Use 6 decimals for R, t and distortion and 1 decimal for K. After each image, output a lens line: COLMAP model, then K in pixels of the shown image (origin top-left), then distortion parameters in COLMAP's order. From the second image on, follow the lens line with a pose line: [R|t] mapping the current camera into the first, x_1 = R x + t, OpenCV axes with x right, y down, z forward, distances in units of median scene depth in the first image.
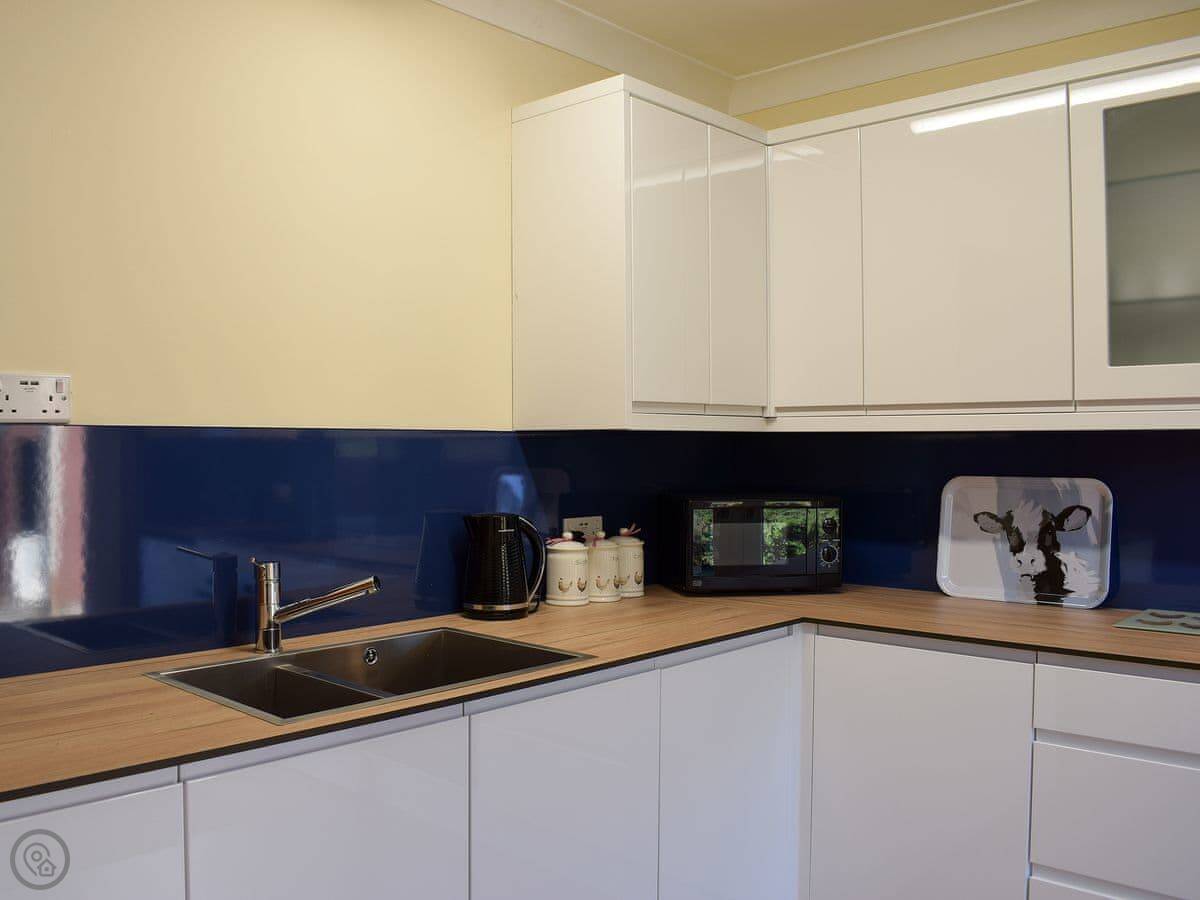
lens RADIAL K [[1091.5, 0, 600.2], [0, 1091.5, 430.7], [0, 0, 1]] dist [0.005884, 0.007475]
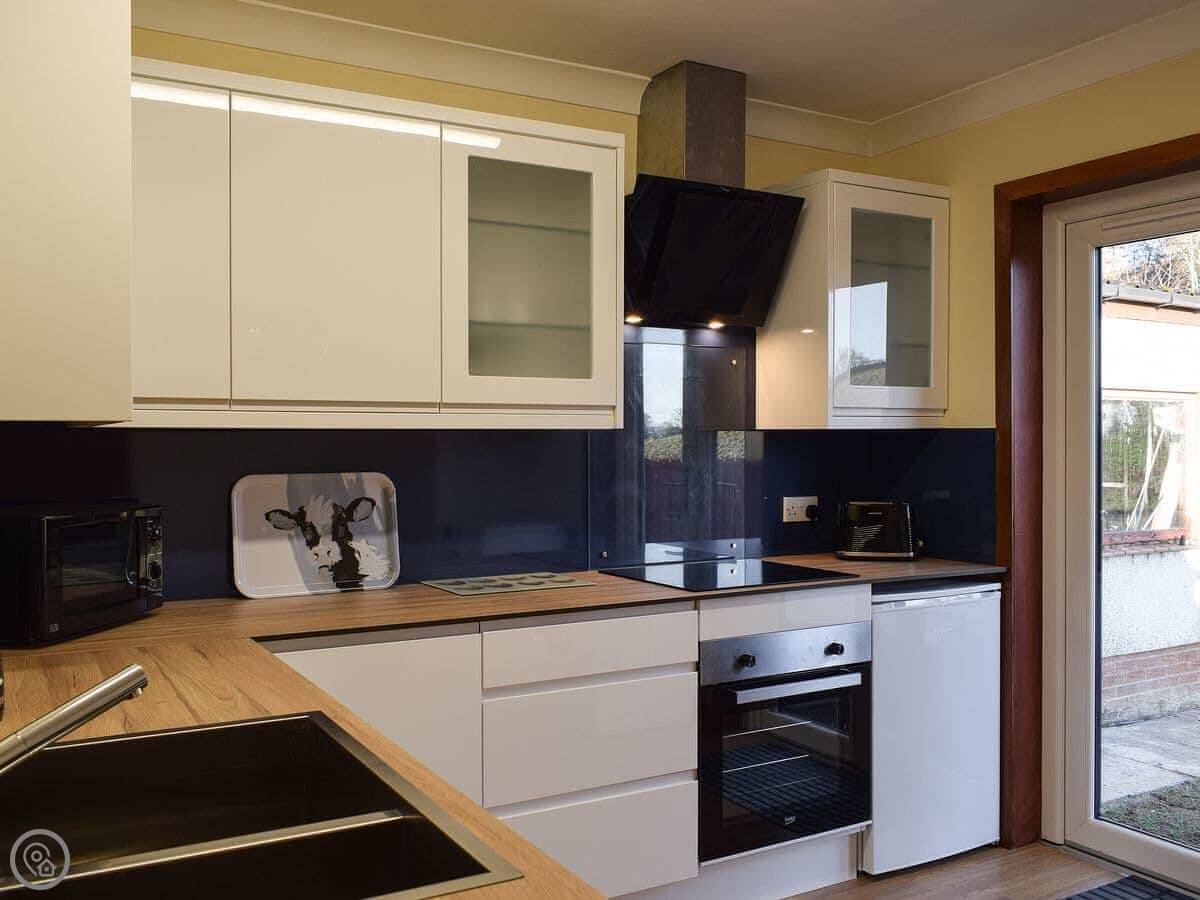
lens RADIAL K [[1097.4, 0, 600.0], [0, 1097.4, 450.0], [0, 0, 1]] dist [0.001252, 0.002438]
pose [[0.322836, -0.010119, 0.946401, -0.526453], [-0.008794, 0.999868, 0.013691, 0.003748], [-0.946414, -0.012743, 0.322704, 0.417144]]
